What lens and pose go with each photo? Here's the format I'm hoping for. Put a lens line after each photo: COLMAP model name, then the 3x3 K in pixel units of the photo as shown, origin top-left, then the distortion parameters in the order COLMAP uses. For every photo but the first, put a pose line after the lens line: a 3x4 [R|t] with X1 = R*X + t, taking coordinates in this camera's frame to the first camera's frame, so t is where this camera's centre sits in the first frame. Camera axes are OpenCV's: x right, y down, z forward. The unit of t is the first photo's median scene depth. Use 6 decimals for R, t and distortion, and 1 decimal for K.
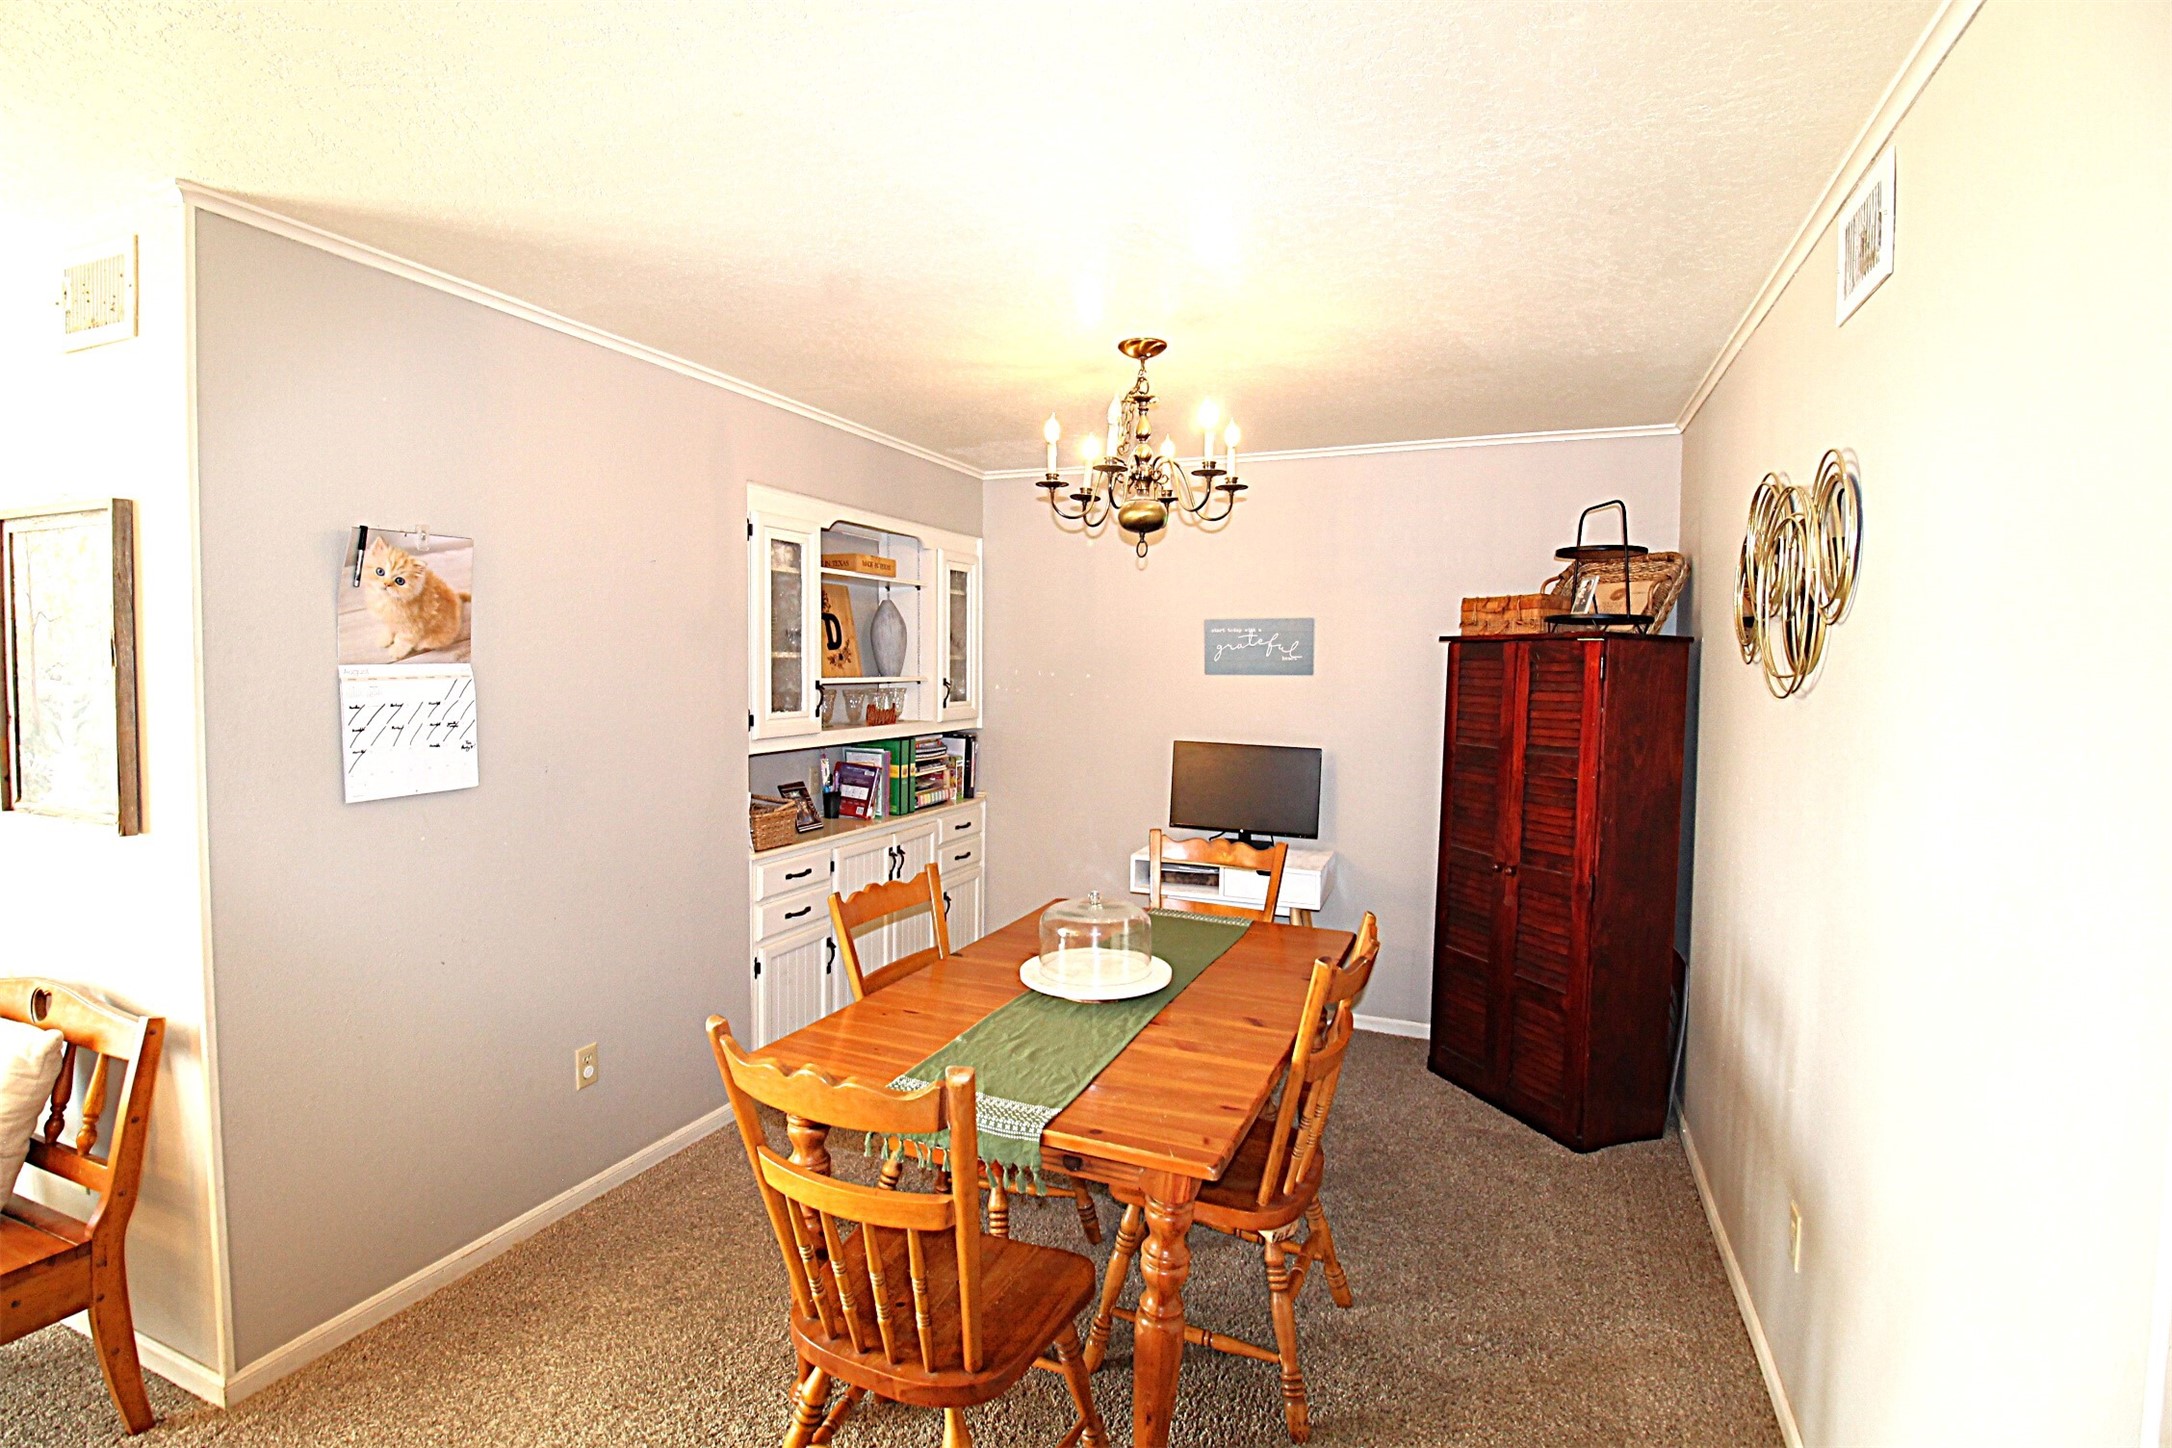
lens RADIAL K [[1021.7, 0, 1083.8], [0, 1021.7, 705.9], [0, 0, 1]] dist [-0.002306, -0.000353]
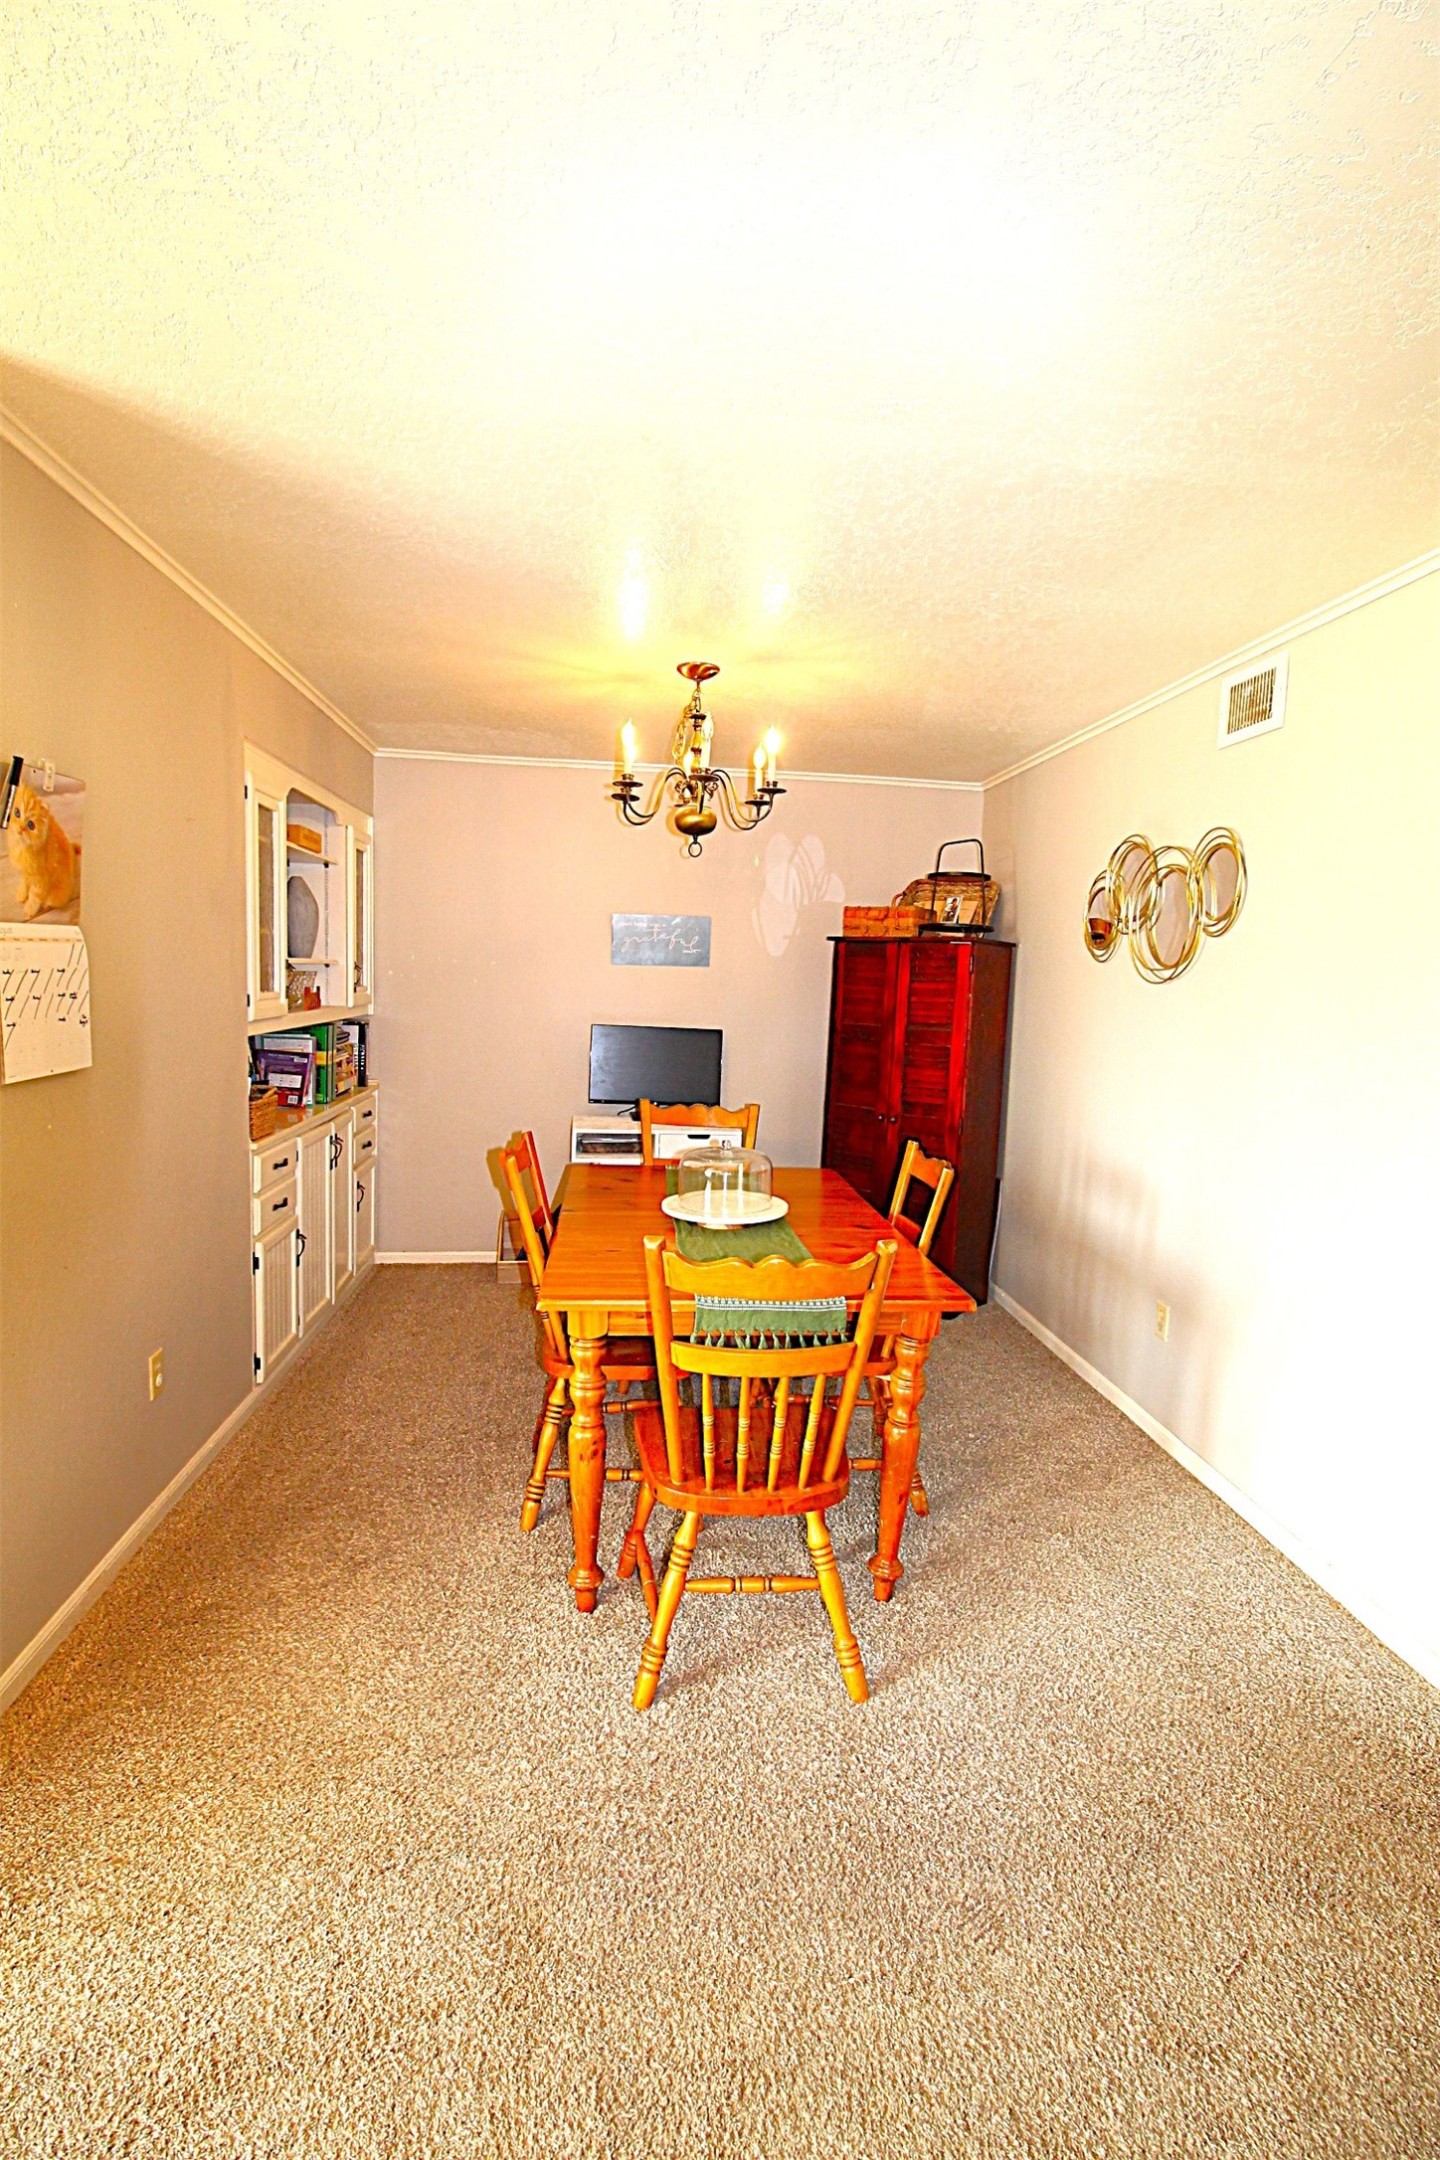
lens RADIAL K [[1021.4, 0, 731.1], [0, 1021.4, 1072.6], [0, 0, 1]] dist [0.003568, -0.016304]
pose [[0.871206, -0.028697, 0.490079, -0.415973], [-0.003198, 0.997937, 0.064120, 0.019641], [-0.490908, -0.057429, 0.869317, -0.027736]]
